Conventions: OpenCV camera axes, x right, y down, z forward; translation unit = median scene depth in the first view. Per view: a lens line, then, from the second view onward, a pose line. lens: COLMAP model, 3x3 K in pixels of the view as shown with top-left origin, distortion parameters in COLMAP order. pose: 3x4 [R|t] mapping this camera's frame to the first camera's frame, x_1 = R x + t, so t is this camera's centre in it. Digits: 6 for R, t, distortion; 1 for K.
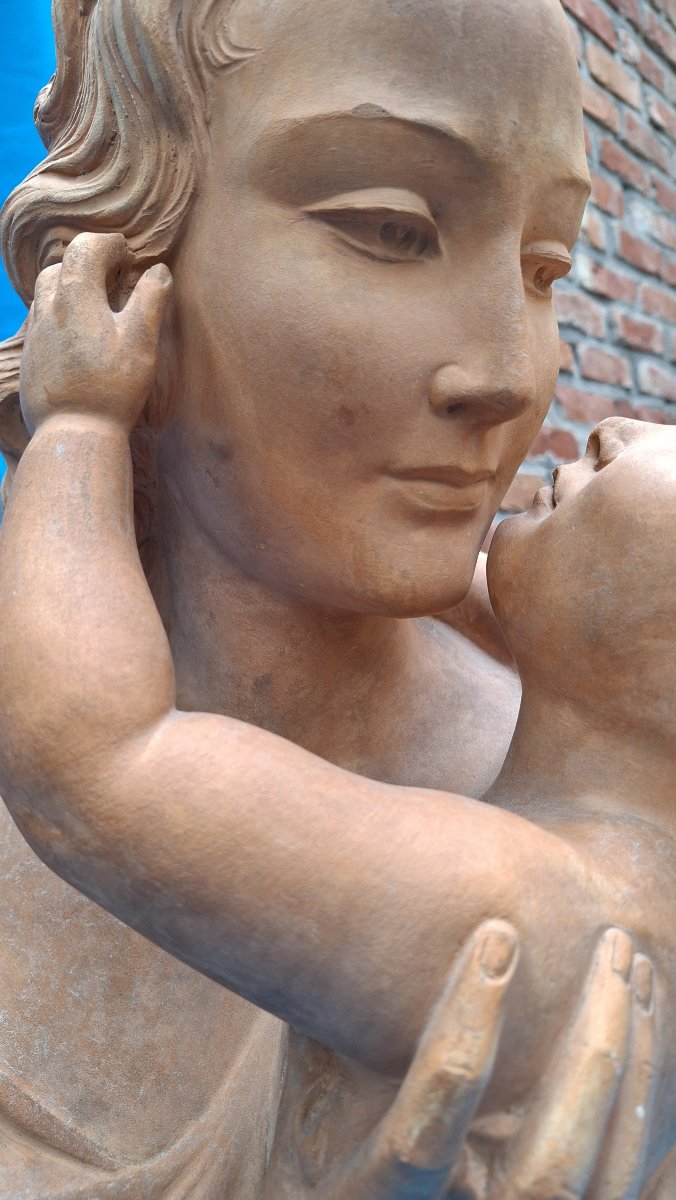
lens RADIAL K [[878.6, 0, 320.9], [0, 878.6, 593.7], [0, 0, 1]] dist [0.057866, -0.119331]
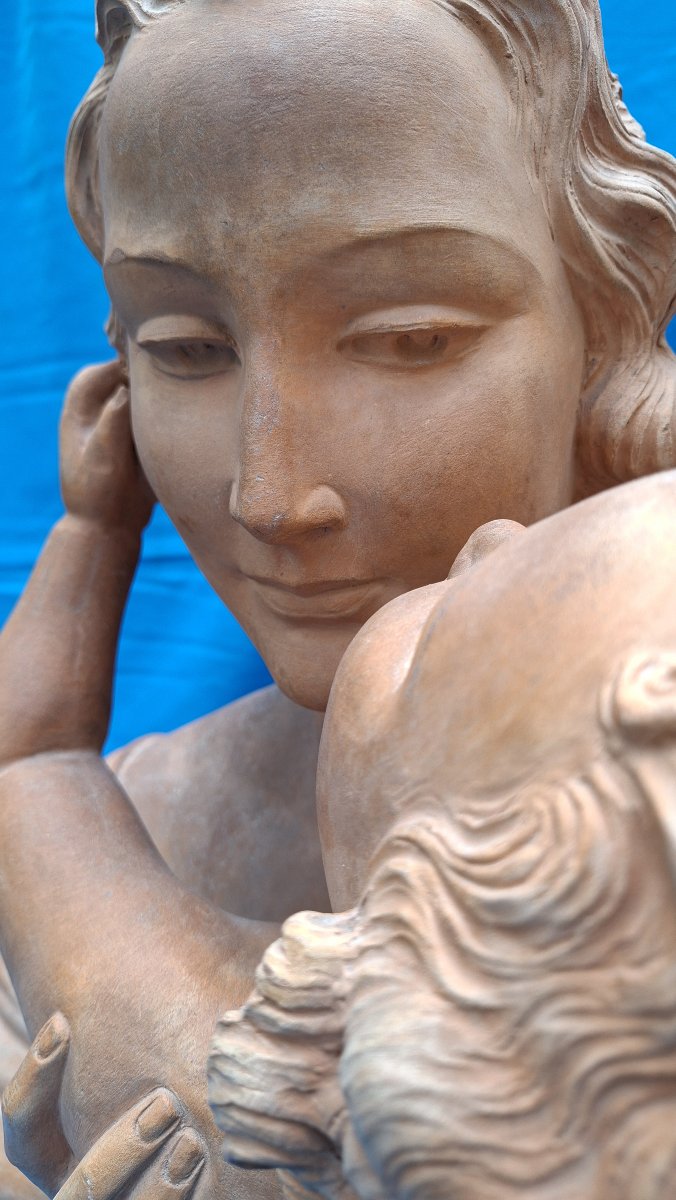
lens RADIAL K [[878.6, 0, 329.7], [0, 878.6, 595.0], [0, 0, 1]] dist [0.057866, -0.119331]
pose [[0.582108, 0.143324, -0.800380, 1.009541], [-0.032894, 0.987688, 0.152941, -0.291743], [0.812446, -0.062700, 0.579656, 0.526772]]
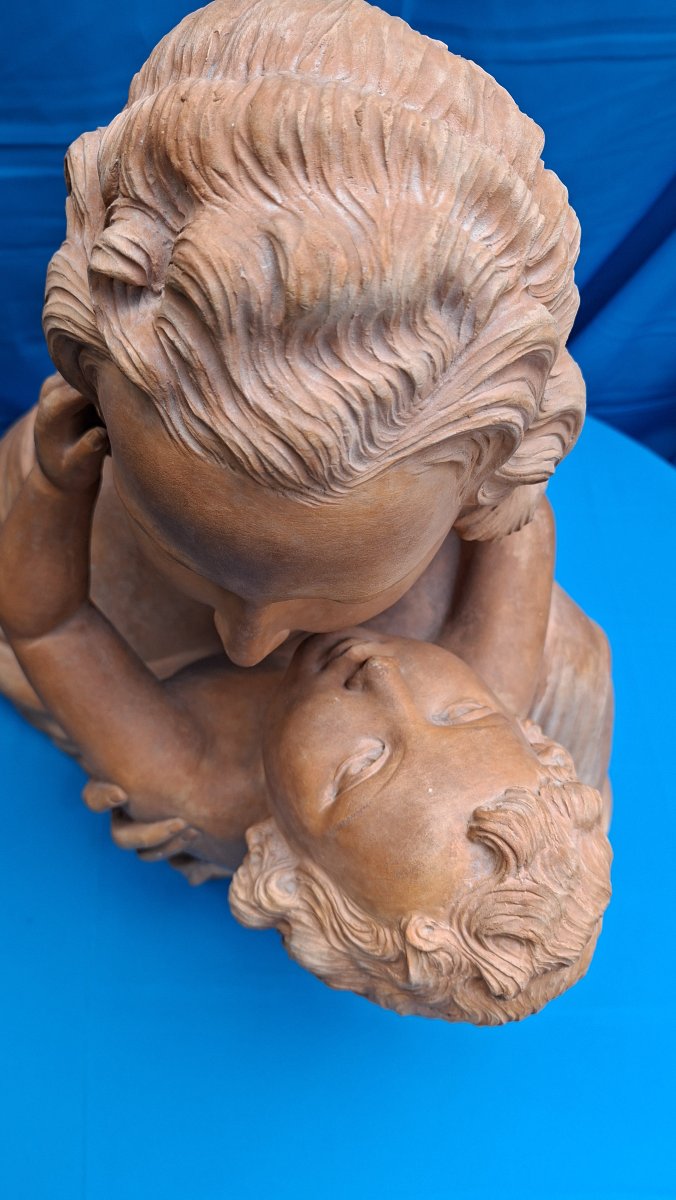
lens RADIAL K [[878.6, 0, 335.9], [0, 878.6, 600.2], [0, 0, 1]] dist [0.057866, -0.119331]
pose [[0.676974, 0.709801, -0.194648, 0.539717], [-0.223466, 0.450205, 0.864511, -1.628253], [0.701262, -0.541754, 0.463393, 0.478886]]
